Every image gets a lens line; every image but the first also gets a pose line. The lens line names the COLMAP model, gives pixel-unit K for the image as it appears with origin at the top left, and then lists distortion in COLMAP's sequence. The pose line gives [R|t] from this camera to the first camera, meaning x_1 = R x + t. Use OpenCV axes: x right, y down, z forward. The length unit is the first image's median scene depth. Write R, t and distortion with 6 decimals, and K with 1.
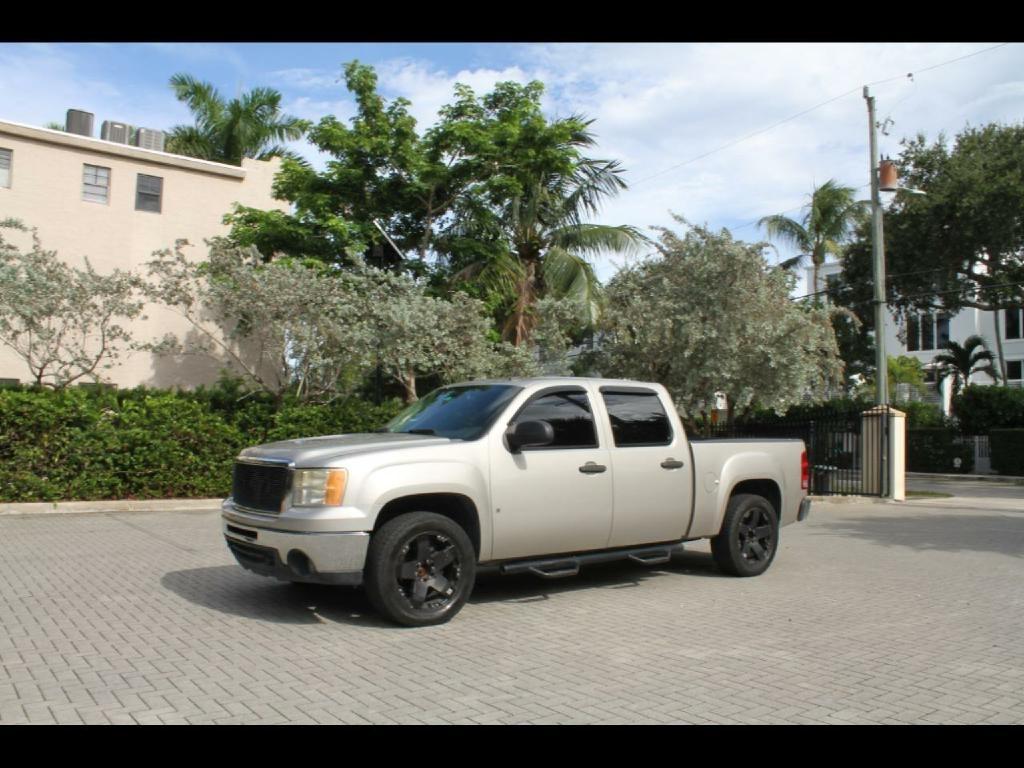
lens RADIAL K [[850.7, 0, 511.8], [0, 850.7, 391.2], [0, 0, 1]] dist [-0.158410, 0.131765]
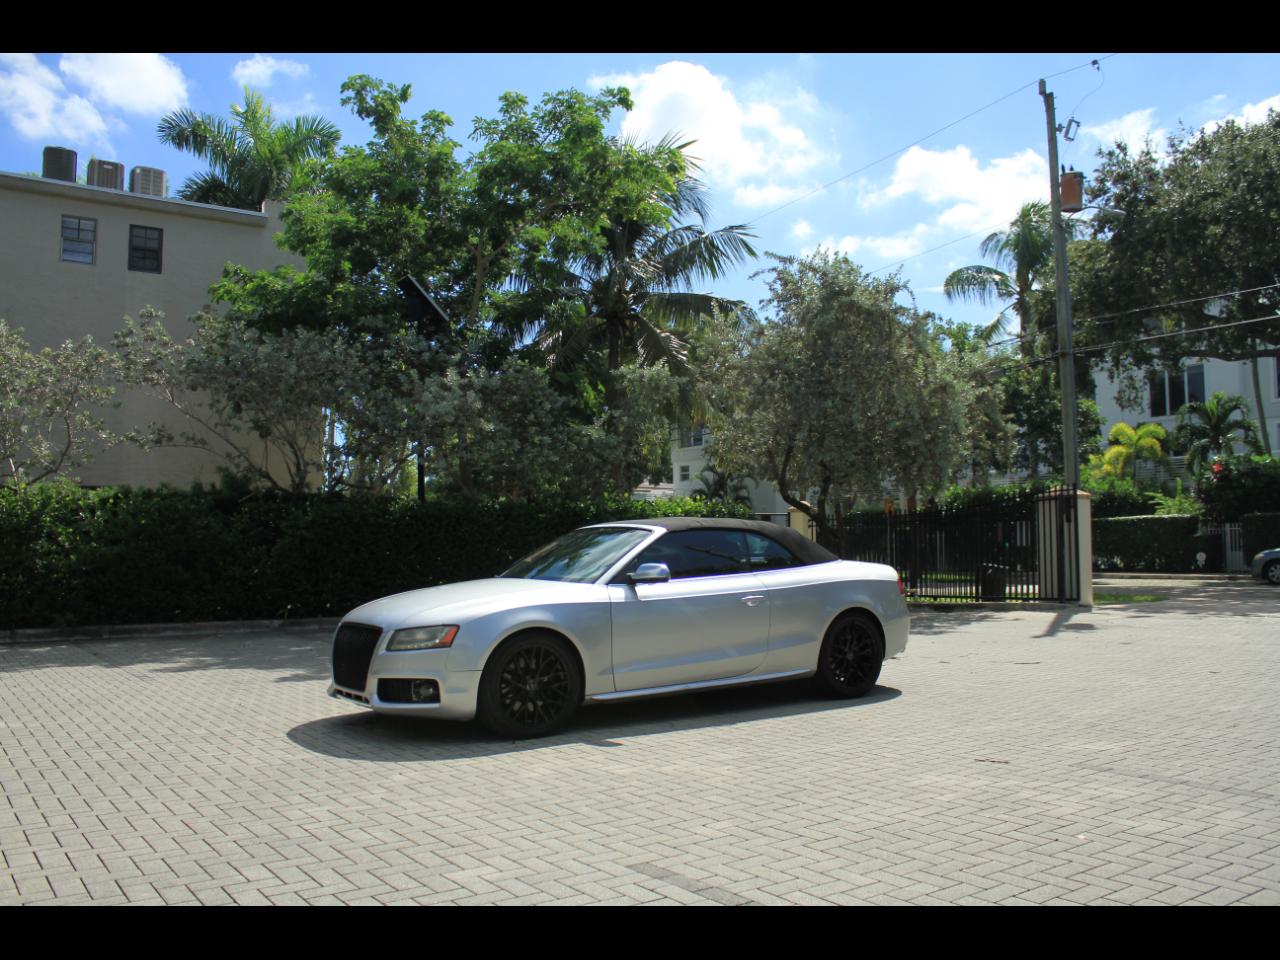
lens RADIAL K [[1100.3, 0, 639.6], [0, 1100.3, 493.0], [0, 0, 1]] dist [-0.137719, 0.104388]
pose [[0.999159, -0.028163, -0.029787, 0.079173], [0.028346, 0.999582, 0.005741, 0.006720], [0.029613, -0.006581, 0.999540, -0.035965]]
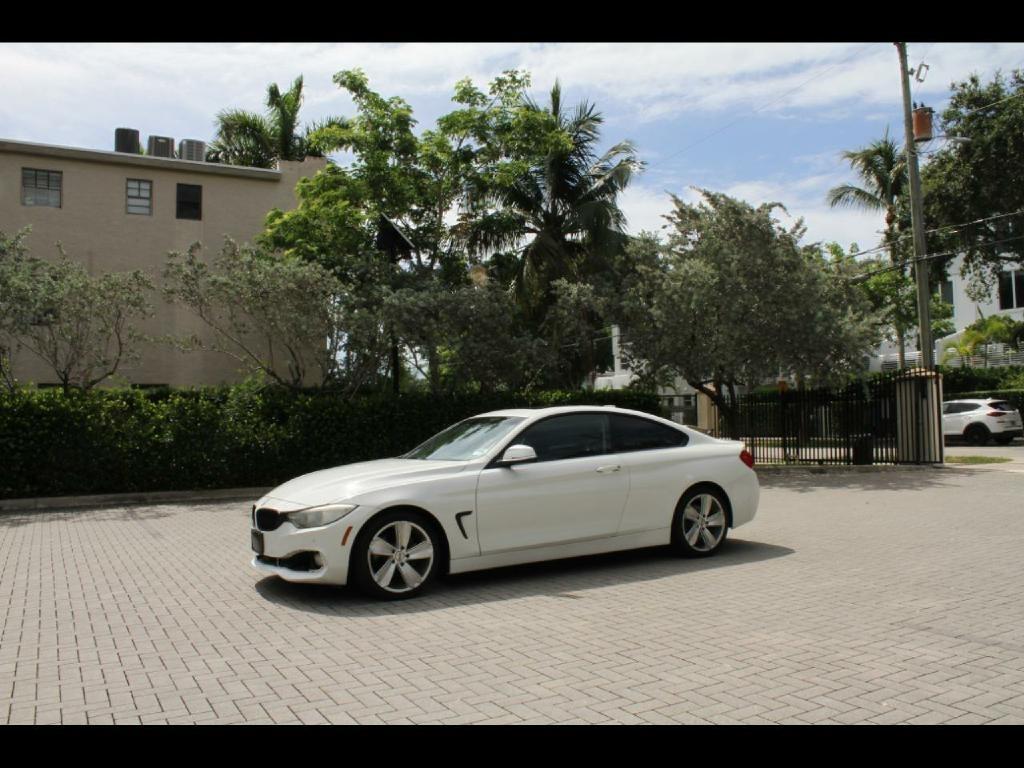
lens RADIAL K [[850.7, 0, 508.1], [0, 850.7, 385.4], [0, 0, 1]] dist [-0.158410, 0.131765]
pose [[0.990027, -0.048123, -0.132400, 0.109127], [0.049623, 0.998736, 0.008047, 0.006571], [0.131845, -0.014537, 0.991164, 0.002616]]
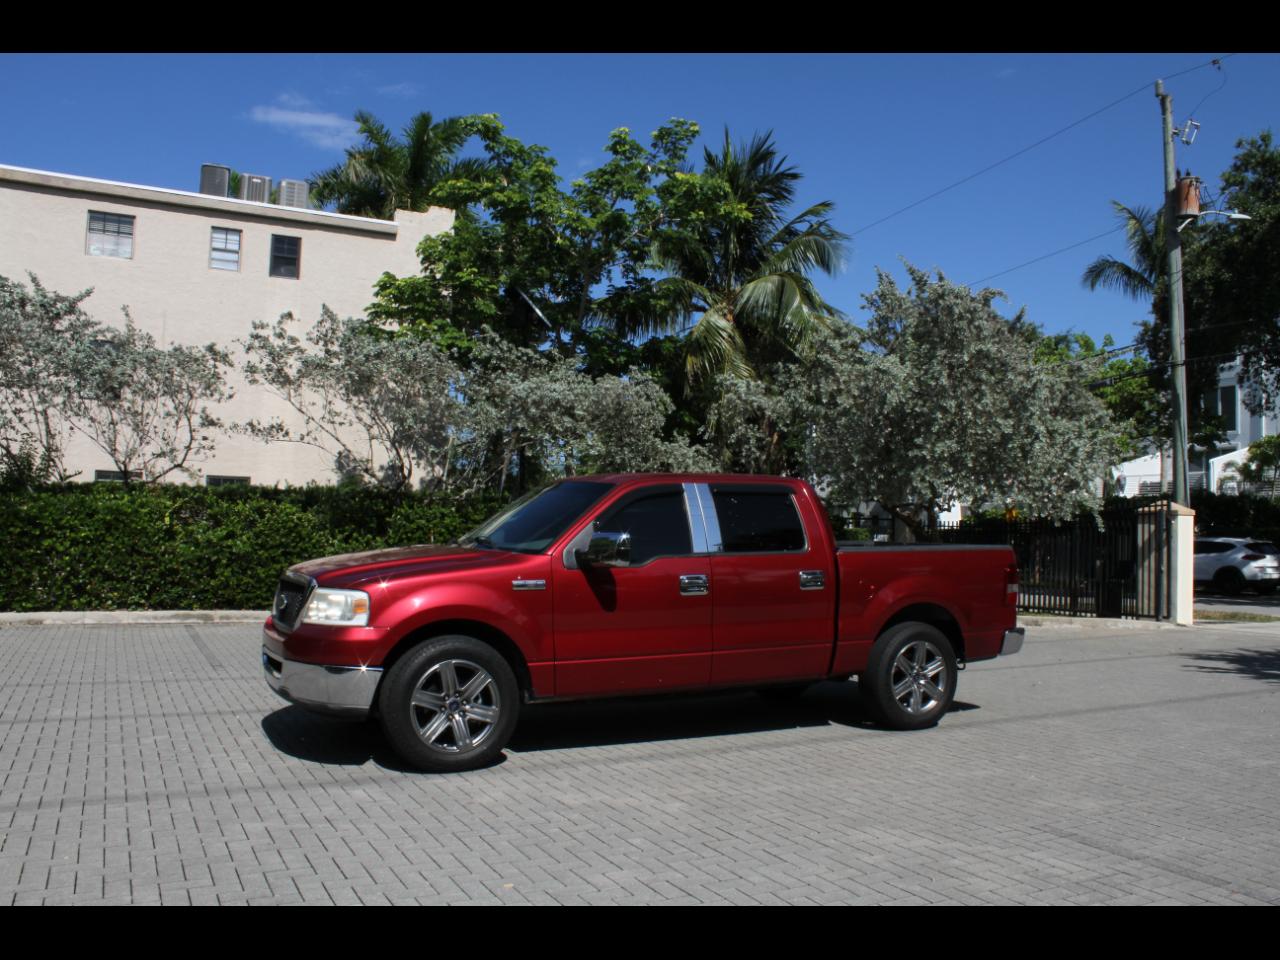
lens RADIAL K [[1063.4, 0, 643.9], [0, 1063.4, 480.0], [0, 0, 1]] dist [-0.158410, 0.131765]
pose [[0.985995, -0.005158, -0.166696, 0.134638], [0.005370, 0.999985, 0.000817, -0.005409], [0.166689, -0.001700, 0.986008, -0.019285]]
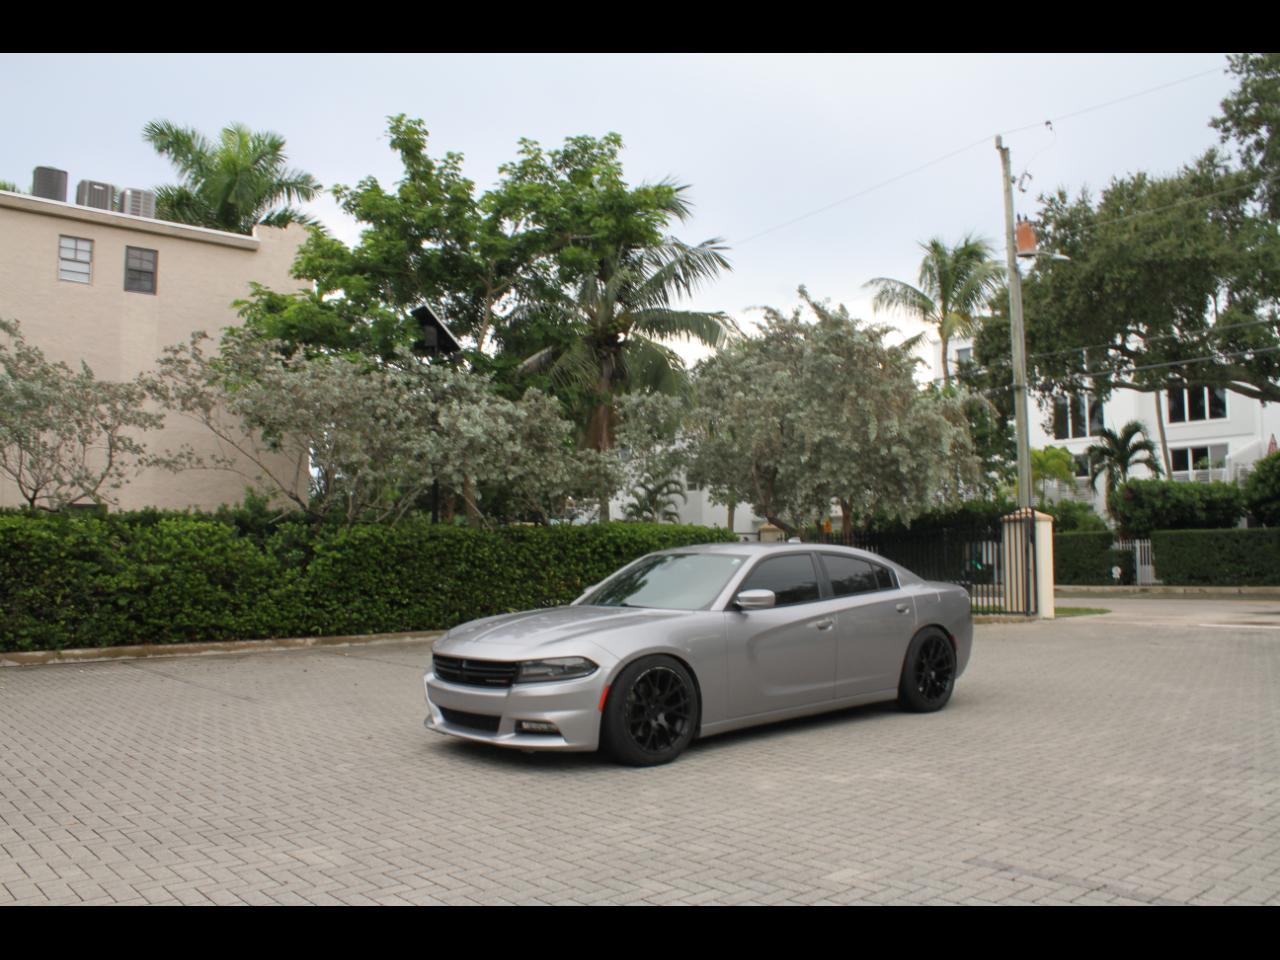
lens RADIAL K [[1063.4, 0, 639.5], [0, 1063.4, 496.7], [0, 0, 1]] dist [-0.158410, 0.131765]
pose [[0.997613, -0.024221, 0.064665, -0.023168], [0.024310, 0.999704, -0.000585, -0.004476], [-0.064631, 0.002156, 0.997907, -0.055506]]
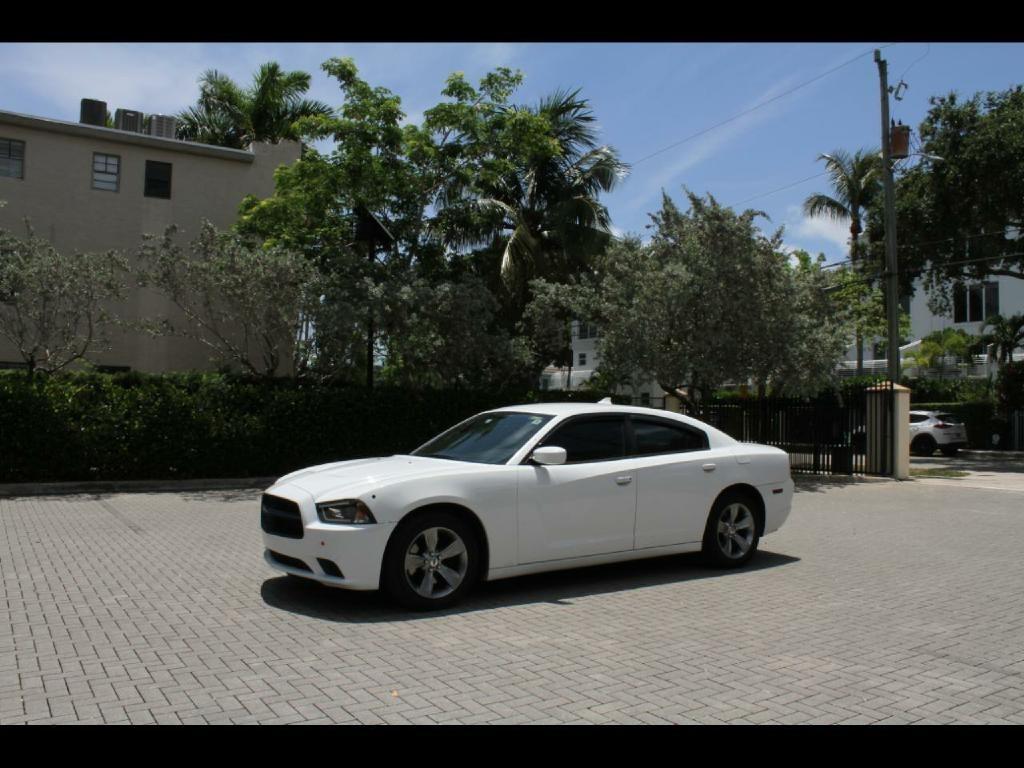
lens RADIAL K [[850.7, 0, 511.6], [0, 850.7, 400.2], [0, 0, 1]] dist [-0.158410, 0.131765]
pose [[0.997476, -0.007255, -0.070628, 0.080175], [0.010055, 0.999174, 0.039372, -0.003761], [0.070284, -0.039982, 0.996725, 0.000998]]
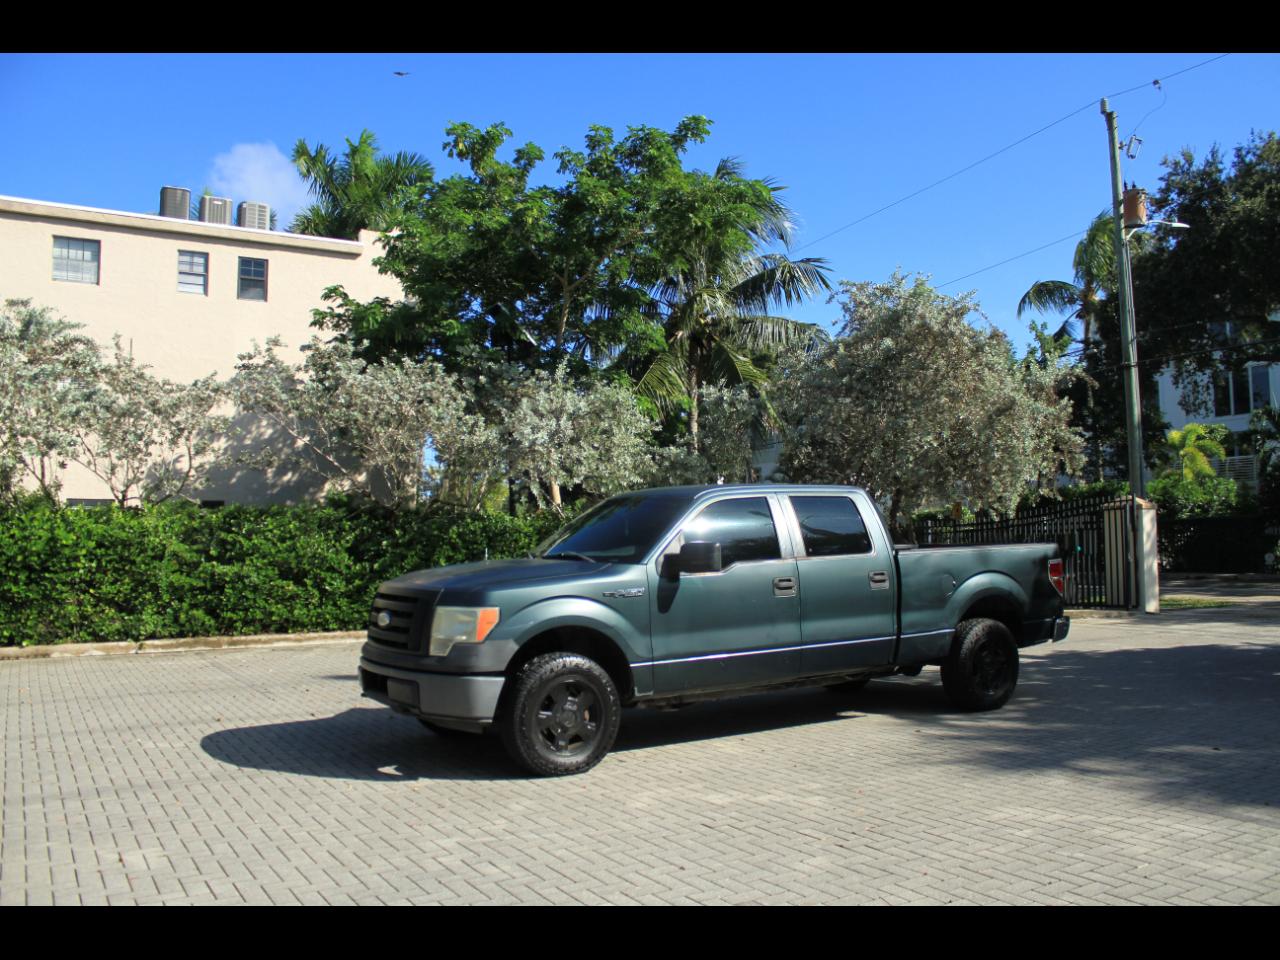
lens RADIAL K [[1063.4, 0, 638.5], [0, 1063.4, 476.6], [0, 0, 1]] dist [-0.158410, 0.131765]
pose [[0.994497, -0.037204, -0.097935, 0.072721], [0.036574, 0.999297, -0.008215, -0.011276], [0.098172, 0.004588, 0.995159, -0.050983]]
